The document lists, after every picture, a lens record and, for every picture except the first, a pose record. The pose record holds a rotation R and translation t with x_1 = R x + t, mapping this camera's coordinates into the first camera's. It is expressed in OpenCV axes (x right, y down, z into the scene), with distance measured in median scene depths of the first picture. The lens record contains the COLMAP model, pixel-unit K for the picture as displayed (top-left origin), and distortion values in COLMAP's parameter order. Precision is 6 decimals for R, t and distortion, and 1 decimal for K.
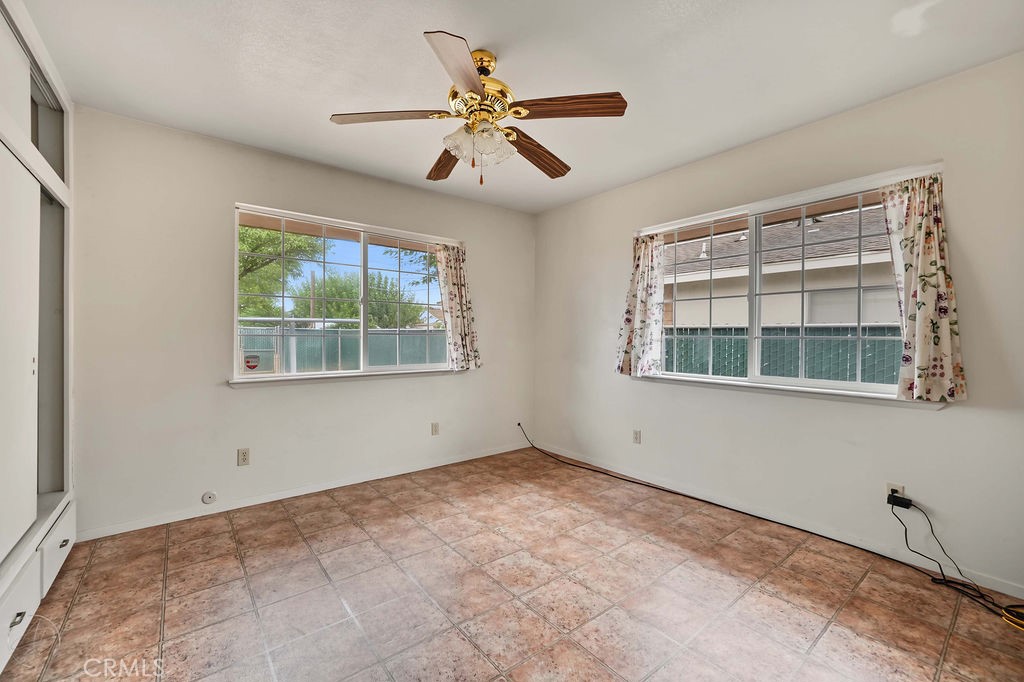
lens RADIAL K [[415.6, 0, 509.2], [0, 415.6, 343.5], [0, 0, 1]] dist [-0.000664, 0.000066]
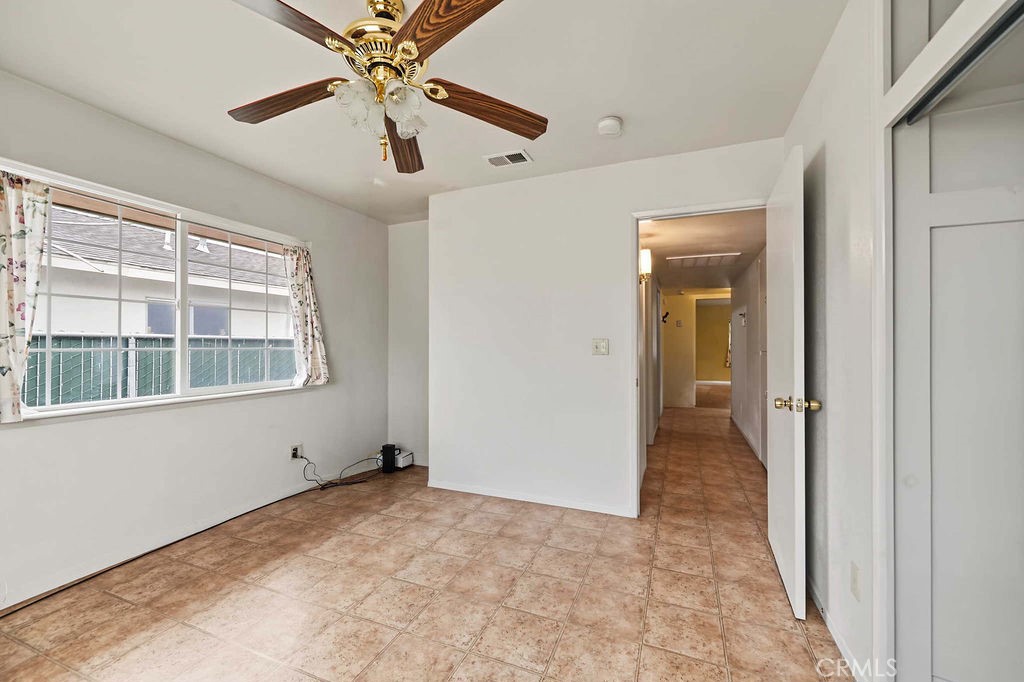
lens RADIAL K [[415.6, 0, 509.2], [0, 415.6, 343.5], [0, 0, 1]] dist [-0.000664, 0.000066]
pose [[-0.484552, -0.000947, 0.874762, -0.690352], [0.015475, 0.999834, 0.009654, -0.028233], [-0.874626, 0.018215, -0.484457, 0.932470]]
